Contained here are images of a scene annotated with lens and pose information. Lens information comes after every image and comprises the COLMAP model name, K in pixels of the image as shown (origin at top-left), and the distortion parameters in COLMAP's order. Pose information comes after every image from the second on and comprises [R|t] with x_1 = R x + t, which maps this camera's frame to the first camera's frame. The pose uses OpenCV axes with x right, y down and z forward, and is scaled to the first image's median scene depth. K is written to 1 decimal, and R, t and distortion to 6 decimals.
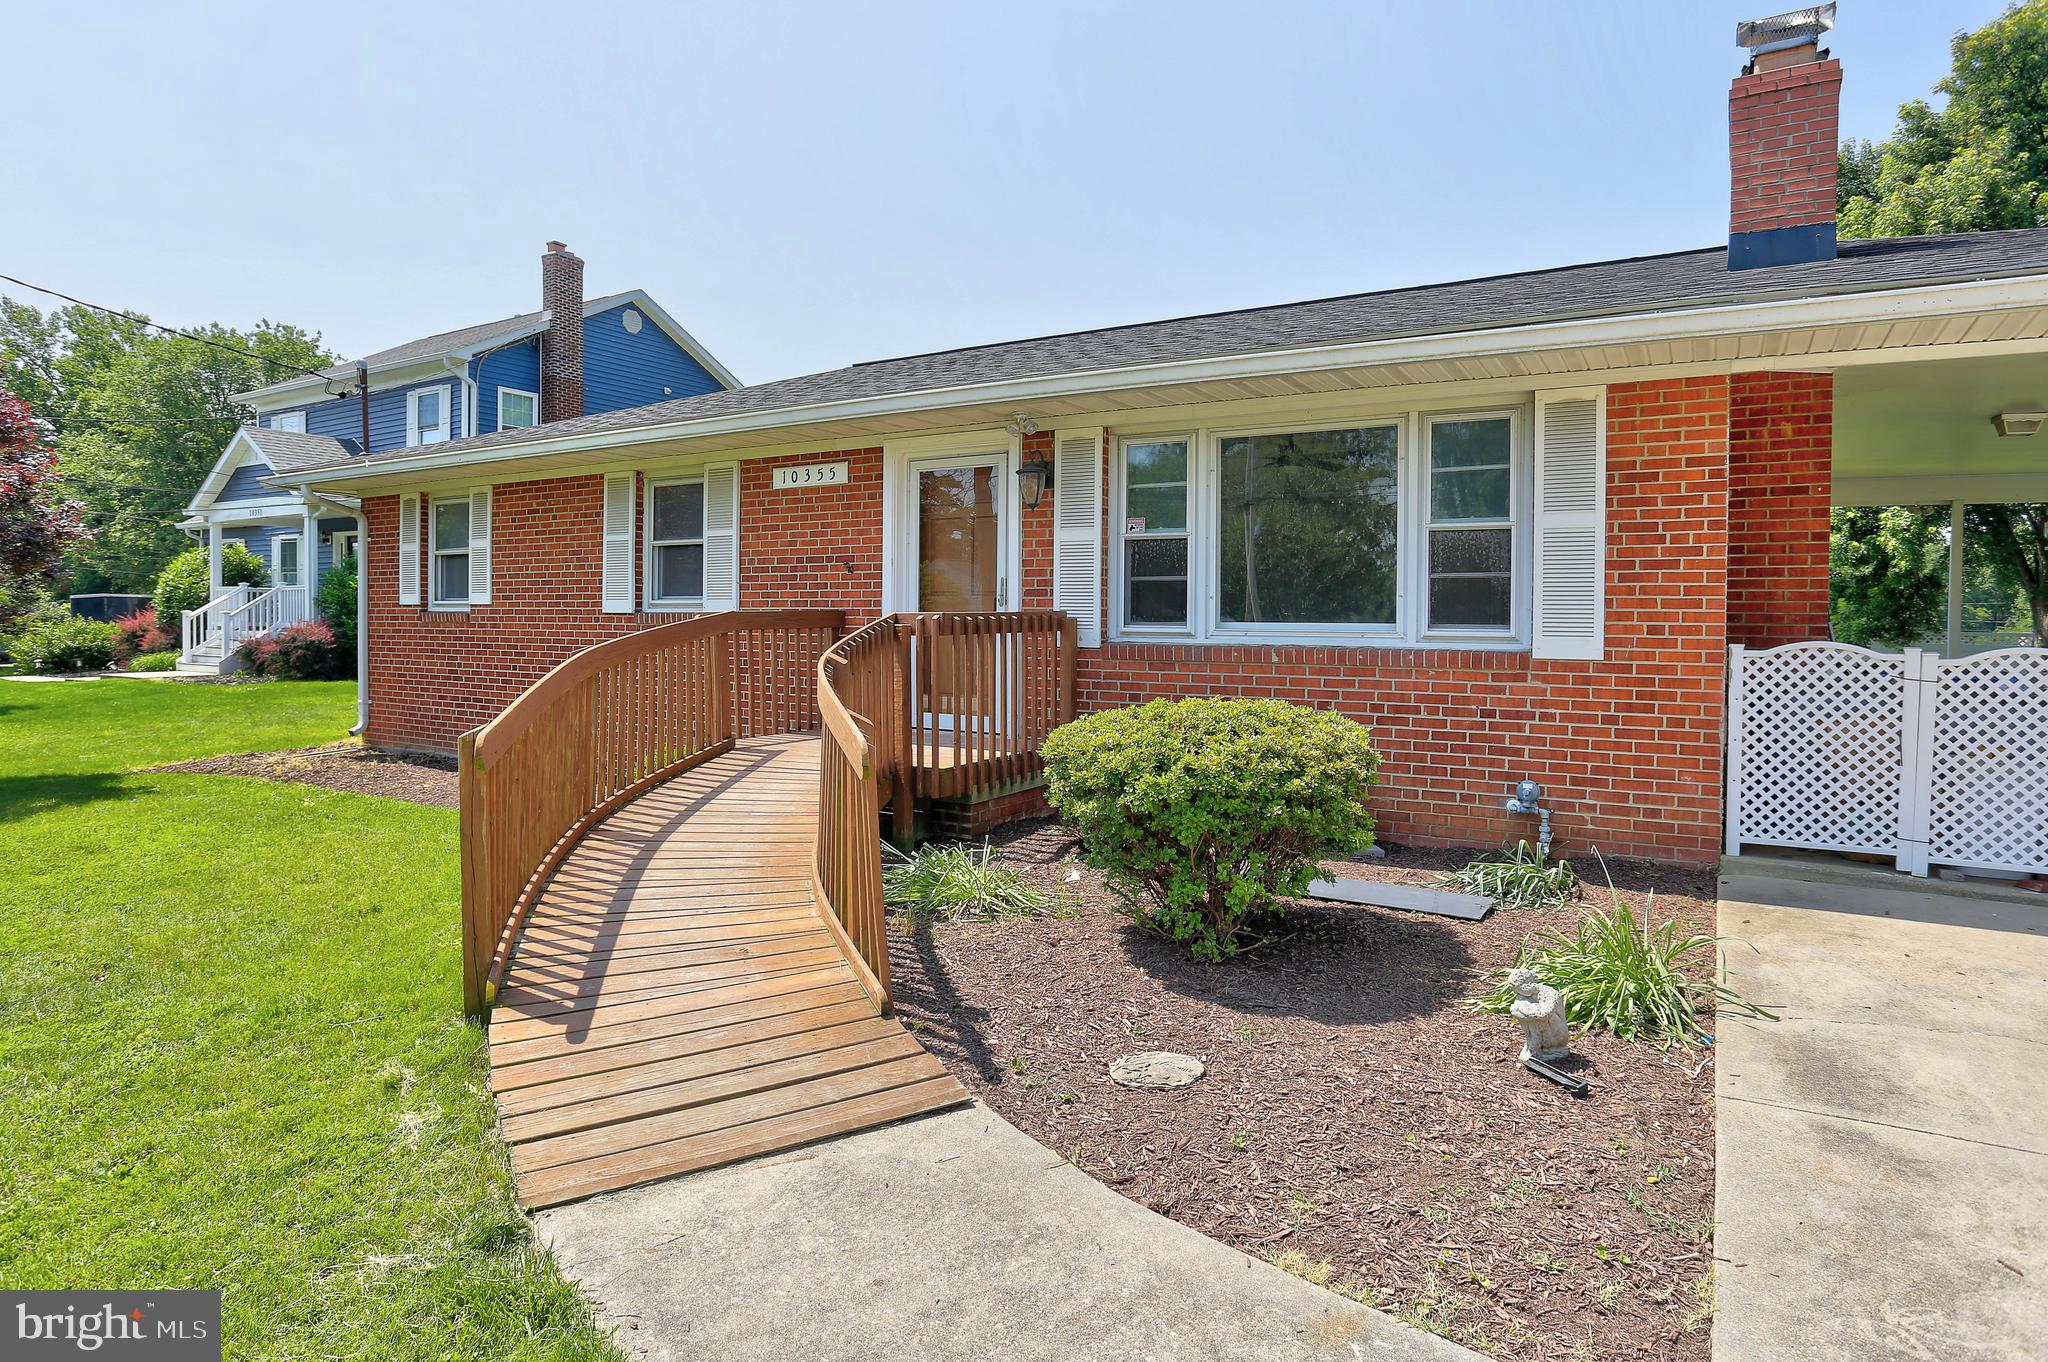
lens RADIAL K [[1159.5, 0, 1015.6], [0, 1159.5, 669.4], [0, 0, 1]] dist [-0.041641, 0.007818]
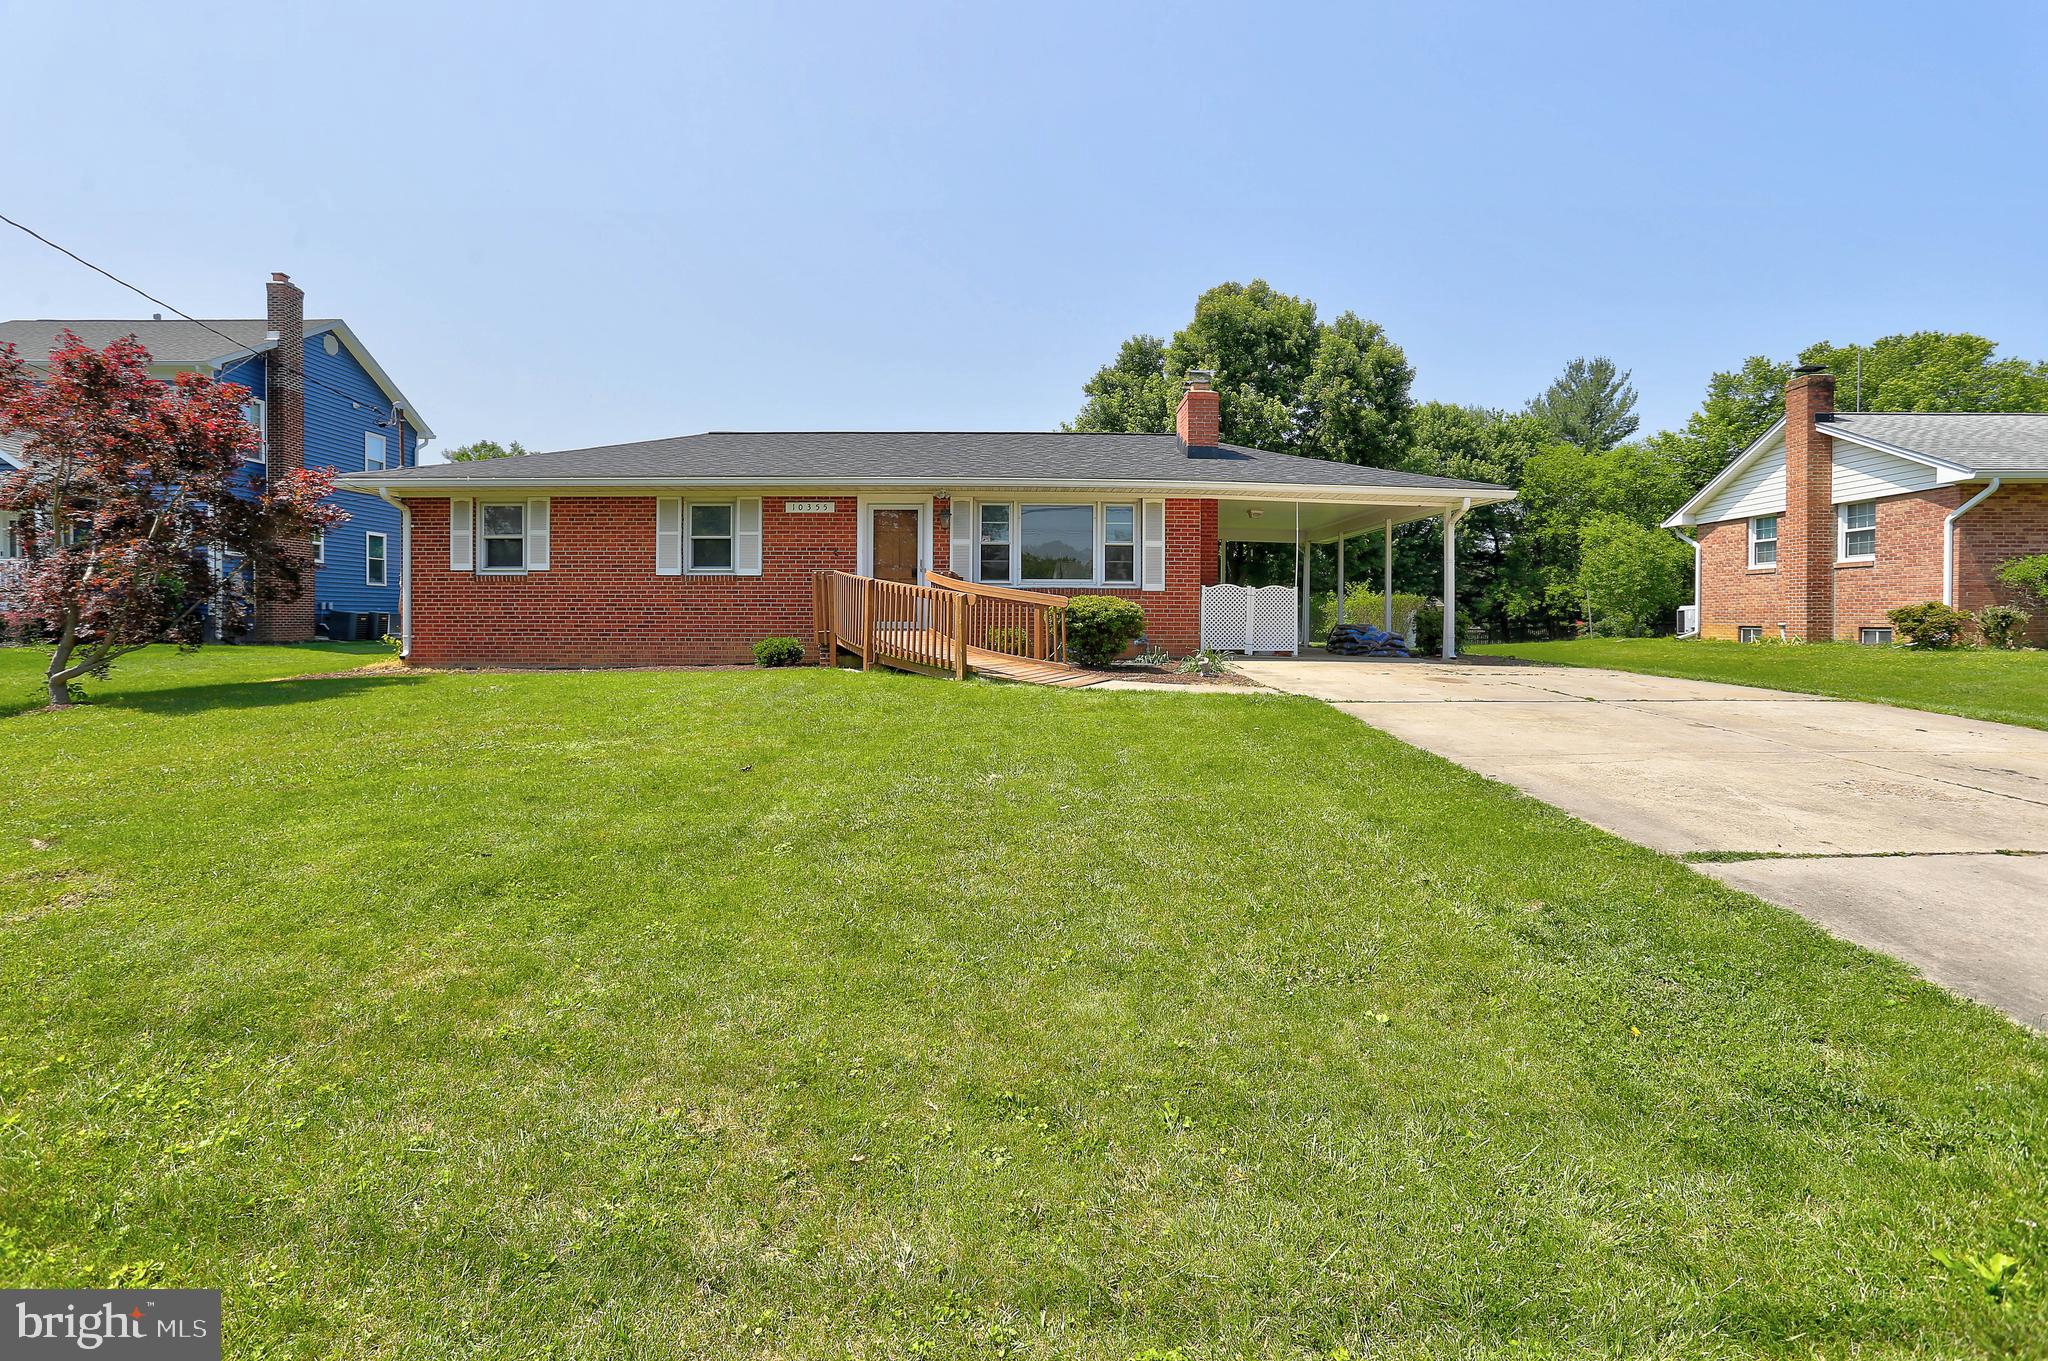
lens RADIAL K [[1008.6, 0, 1037.1], [0, 1008.6, 667.6], [0, 0, 1]] dist [-0.053847, 0.011565]
pose [[0.835389, -0.030166, 0.548831, -0.834883], [0.026434, 0.999542, 0.014702, 0.099050], [-0.549023, 0.002226, 0.835804, -0.697328]]
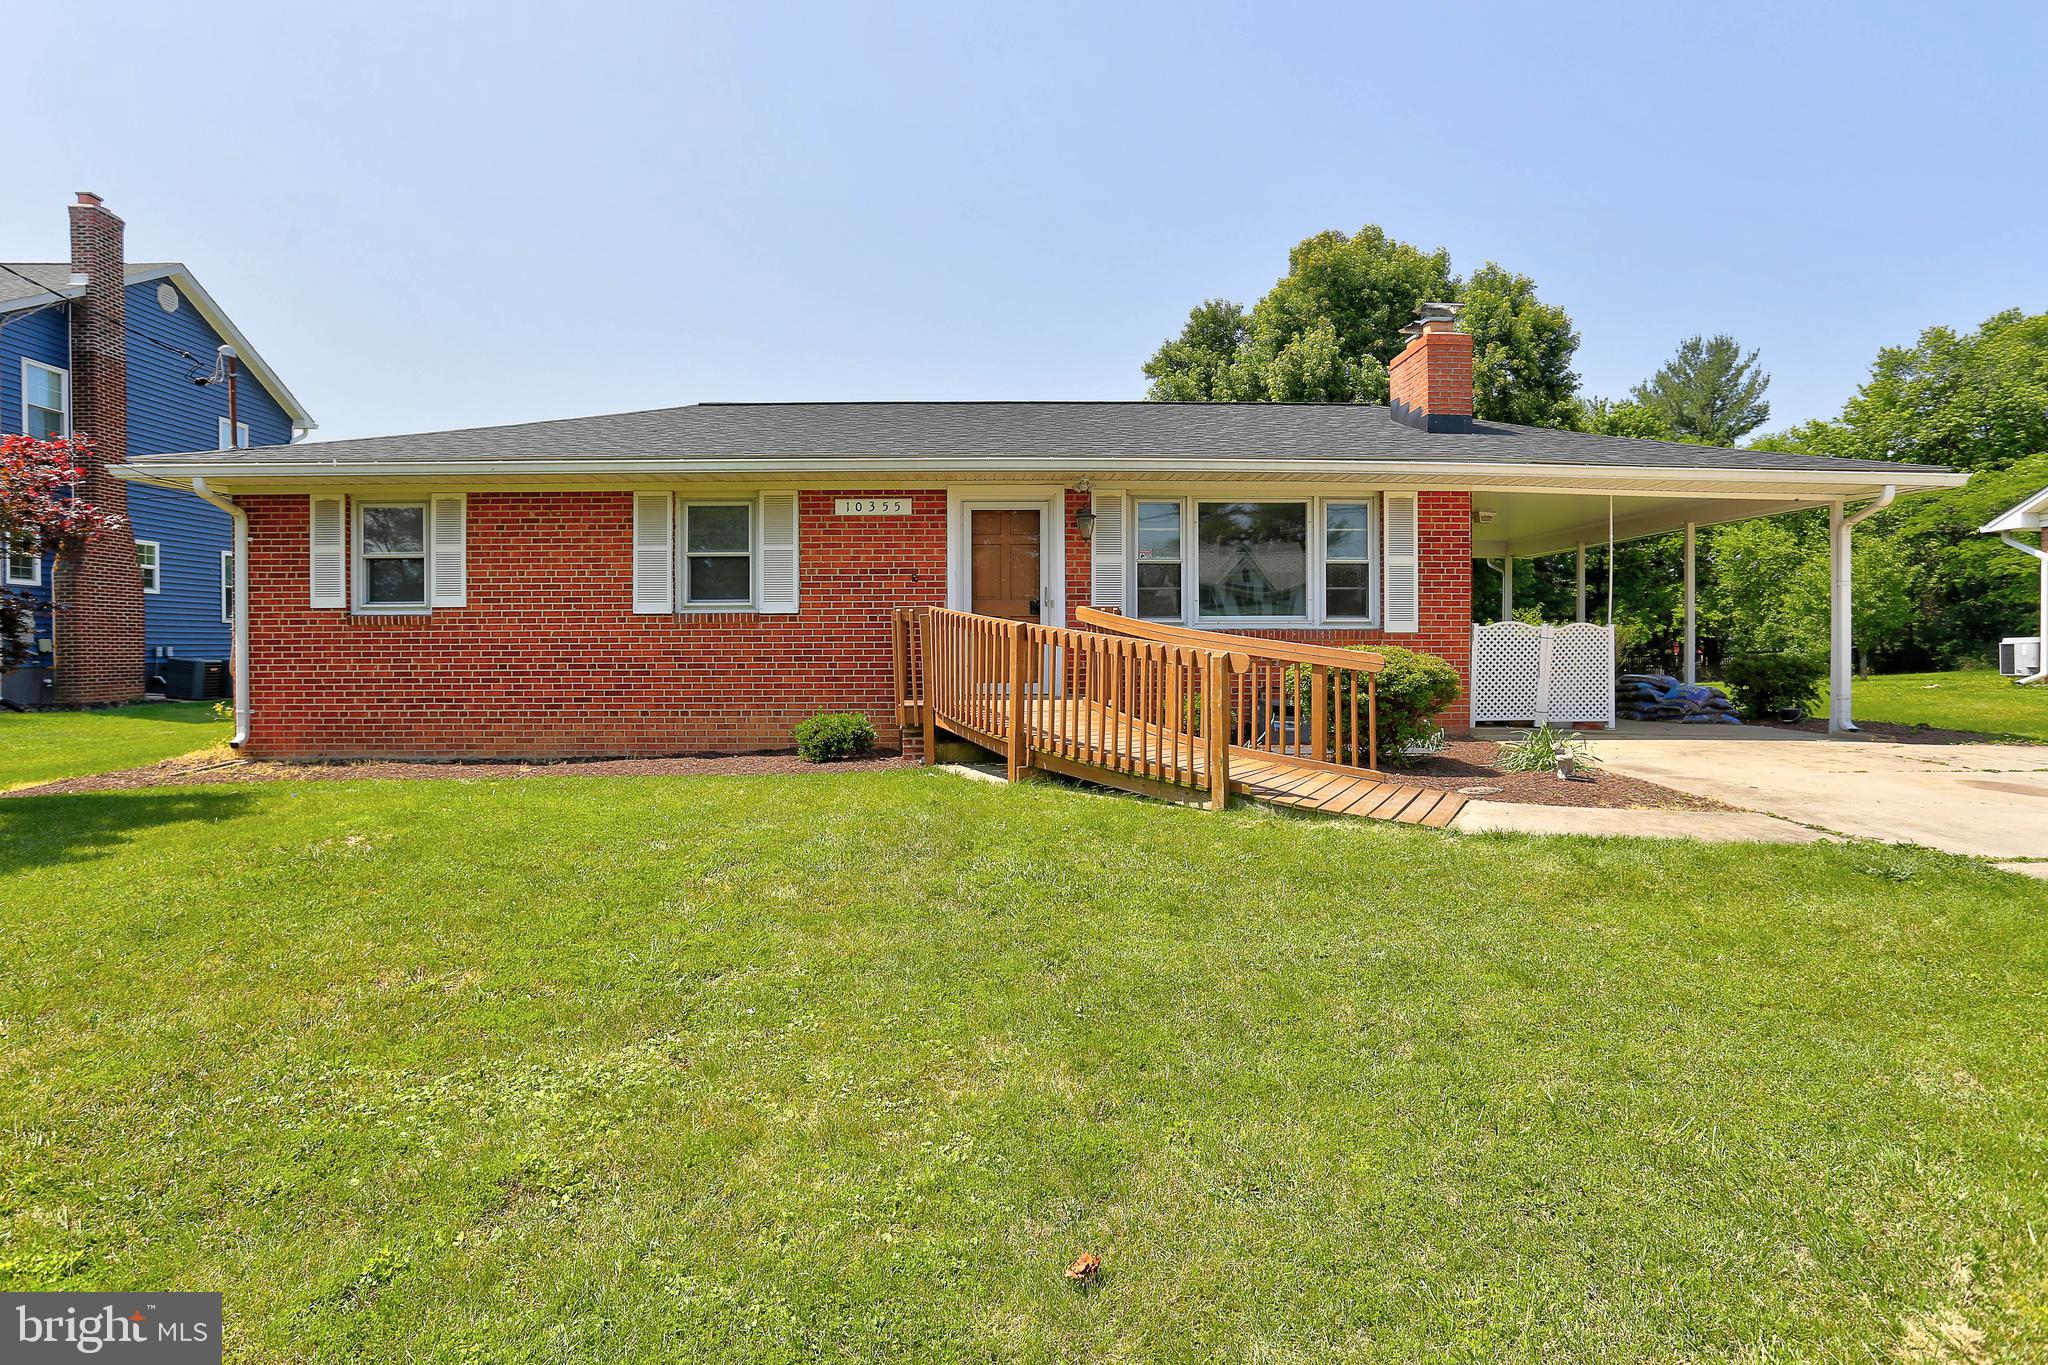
lens RADIAL K [[1120.1, 0, 1024.7], [0, 1120.1, 693.2], [0, 0, 1]] dist [-0.033946, 0.007380]
pose [[0.832512, -0.033817, 0.552974, -0.755607], [0.034890, 0.999354, 0.008588, 0.038343], [-0.552908, 0.012144, 0.833154, -0.144877]]
